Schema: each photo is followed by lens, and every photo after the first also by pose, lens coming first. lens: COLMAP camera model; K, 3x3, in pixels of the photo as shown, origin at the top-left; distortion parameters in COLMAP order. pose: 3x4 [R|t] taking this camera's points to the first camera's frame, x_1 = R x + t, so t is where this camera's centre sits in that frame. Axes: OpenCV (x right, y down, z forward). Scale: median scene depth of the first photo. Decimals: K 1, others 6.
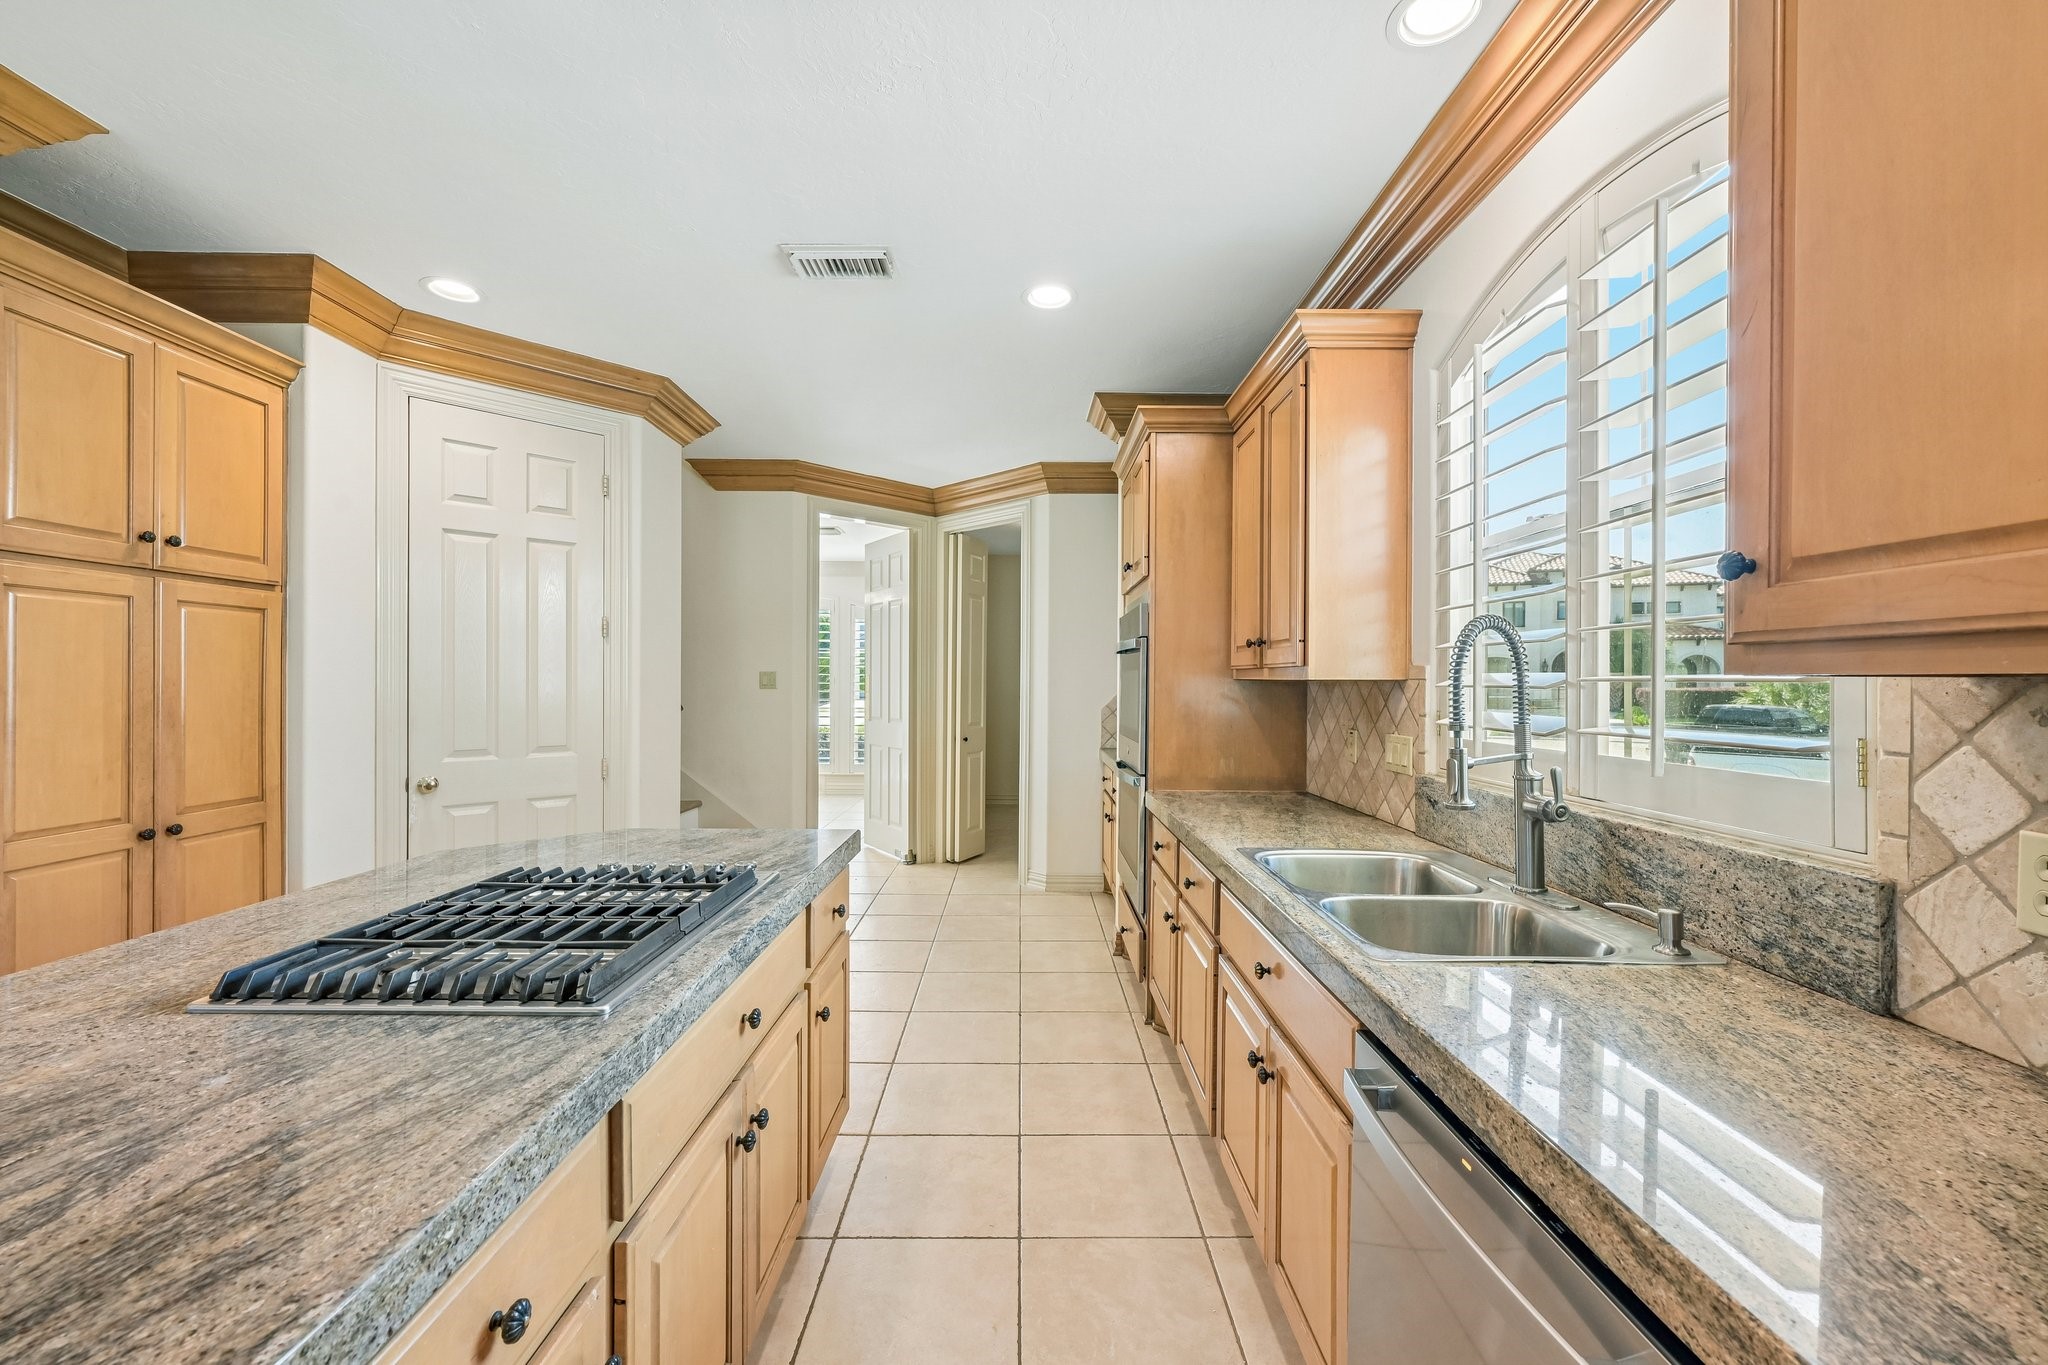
lens RADIAL K [[809.9, 0, 1024.0], [0, 809.9, 682.5], [0, 0, 1]] dist [0.000773, -0.000150]
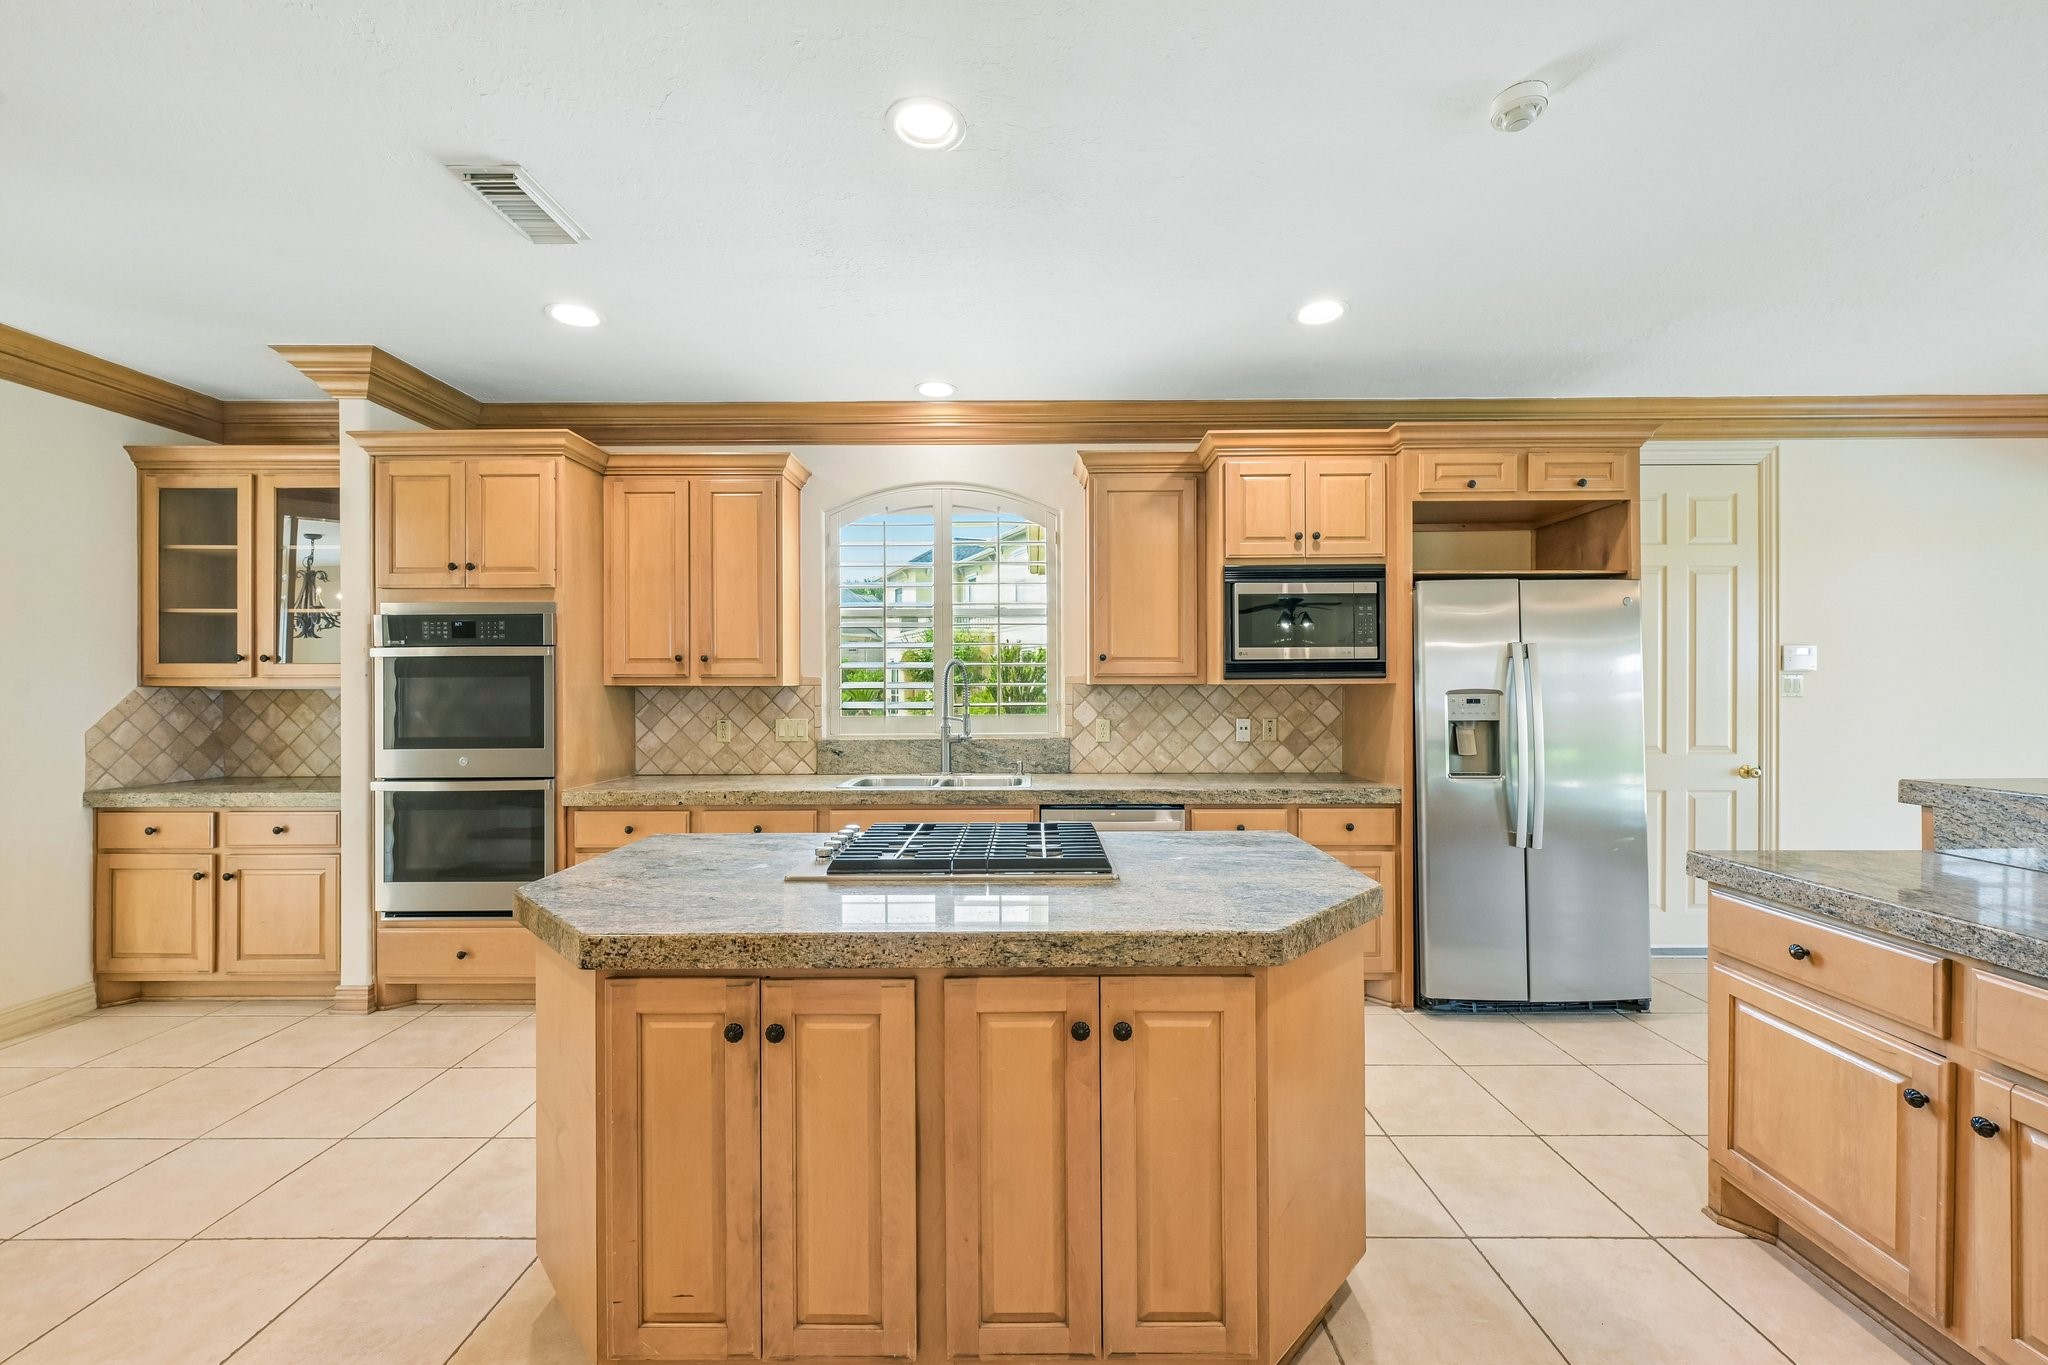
lens RADIAL K [[809.9, 0, 1024.0], [0, 809.9, 682.5], [0, 0, 1]] dist [0.000773, -0.000150]
pose [[0.012940, -0.001321, 0.999915, -1.224069], [0.004946, 0.999987, 0.001257, -0.009550], [-0.999904, 0.004930, 0.012947, 0.516725]]
